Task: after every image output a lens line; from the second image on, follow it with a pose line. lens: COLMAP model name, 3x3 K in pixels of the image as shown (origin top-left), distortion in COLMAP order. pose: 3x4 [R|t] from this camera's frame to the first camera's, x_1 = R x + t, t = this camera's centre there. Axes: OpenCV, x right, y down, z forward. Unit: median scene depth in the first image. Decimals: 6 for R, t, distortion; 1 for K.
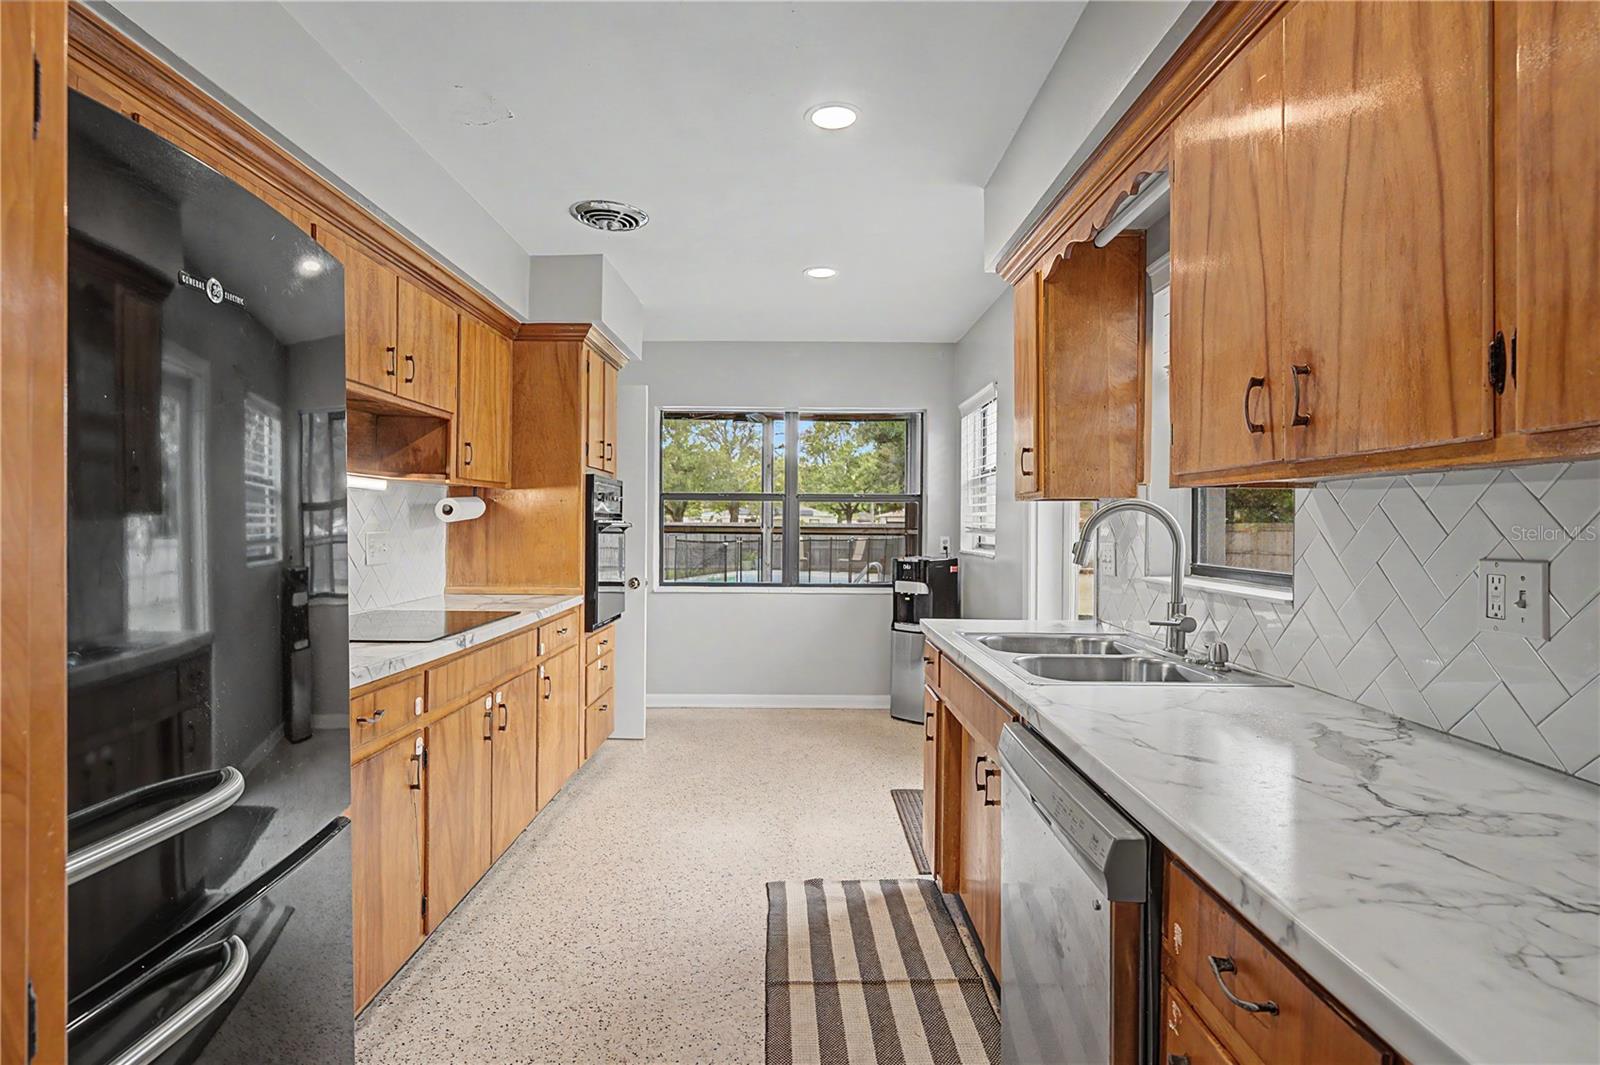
lens RADIAL K [[826.4, 0, 788.6], [0, 826.4, 521.7], [0, 0, 1]] dist [0.002098, -0.001127]
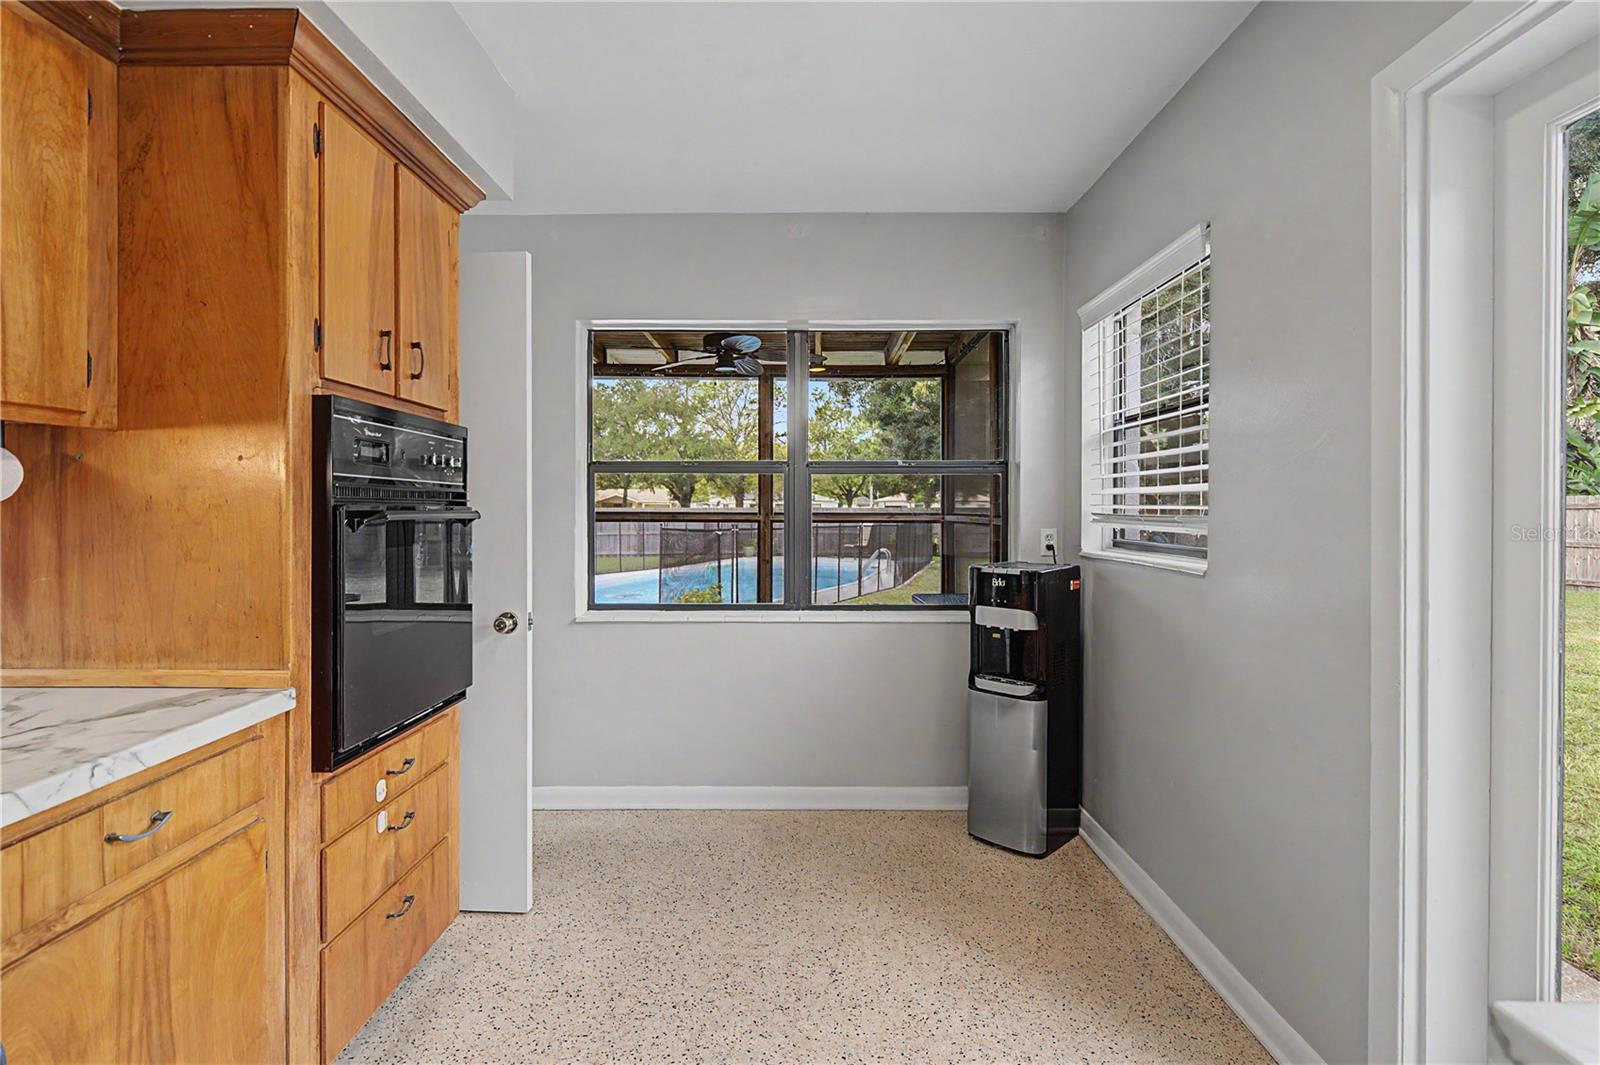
lens RADIAL K [[775.4, 0, 795.8], [0, 775.4, 513.0], [0, 0, 1]] dist [0.001435, -0.000484]
pose [[0.999966, -0.006136, 0.005461, -0.003126], [0.006090, 0.999946, 0.008459, 0.000684], [-0.005512, -0.008426, 0.999949, 0.857548]]
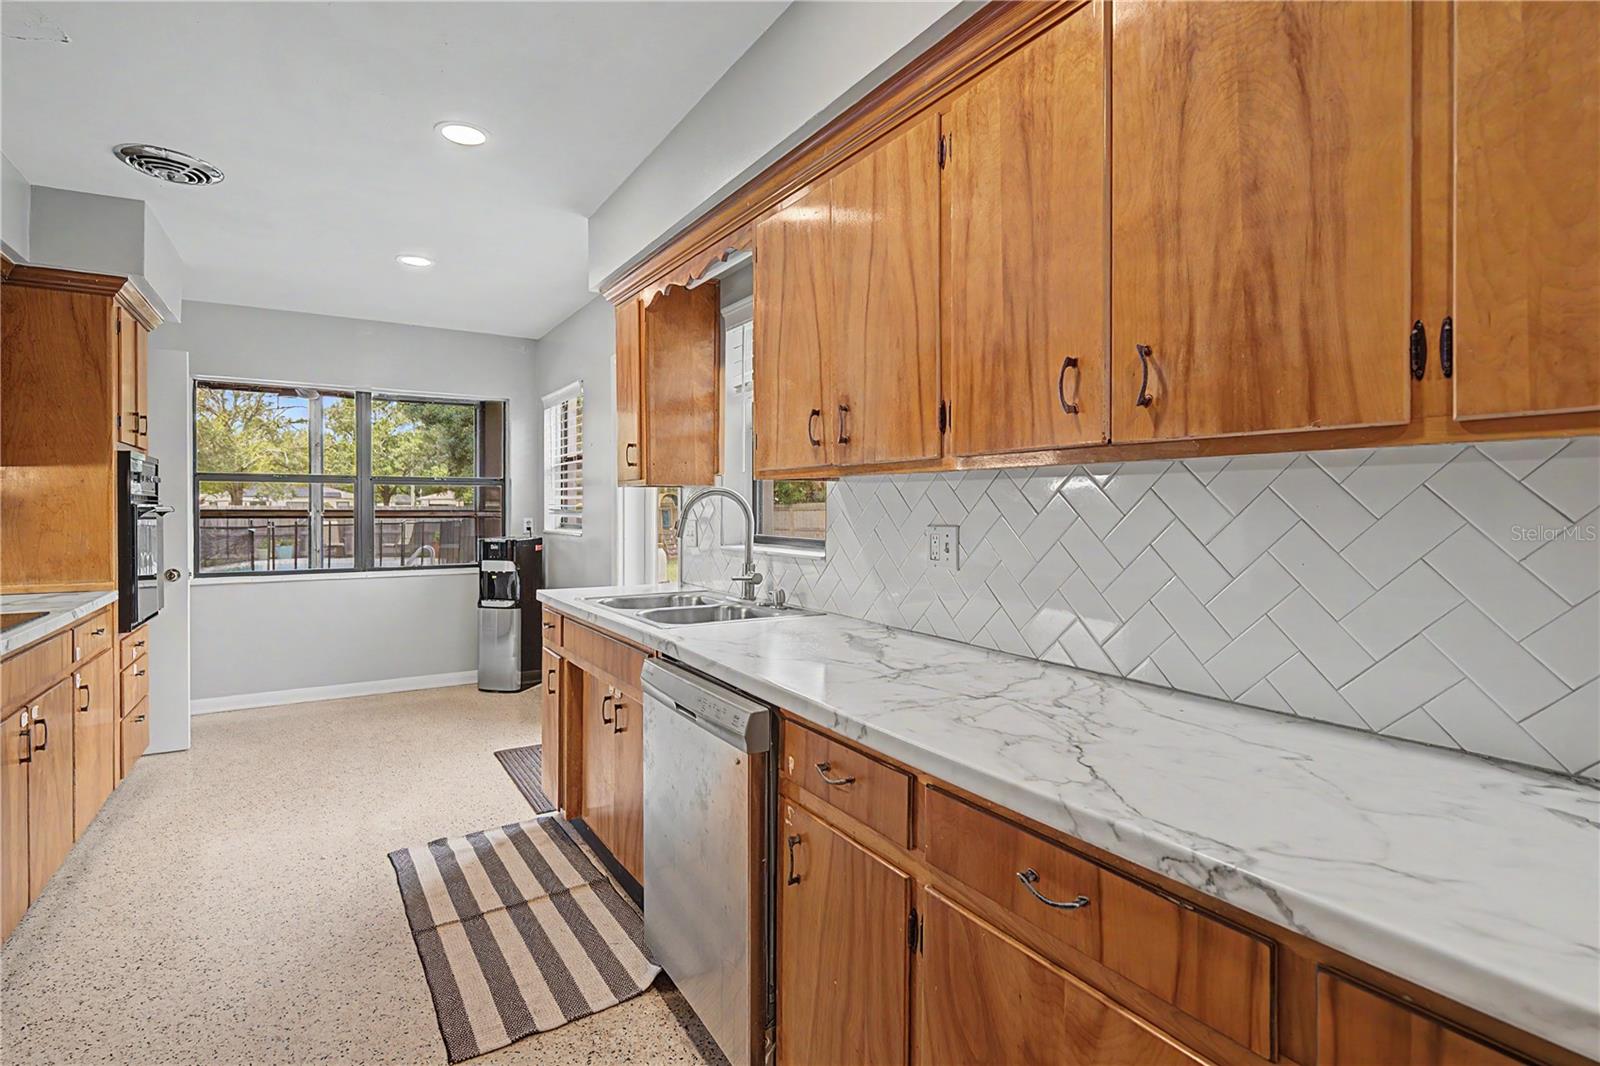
lens RADIAL K [[775.4, 0, 795.8], [0, 775.4, 513.5], [0, 0, 1]] dist [0.001435, -0.000484]
pose [[0.846411, -0.009704, 0.532442, -0.110879], [0.003058, 0.999906, 0.013362, -0.000725], [-0.532521, -0.009681, 0.846361, -0.093786]]
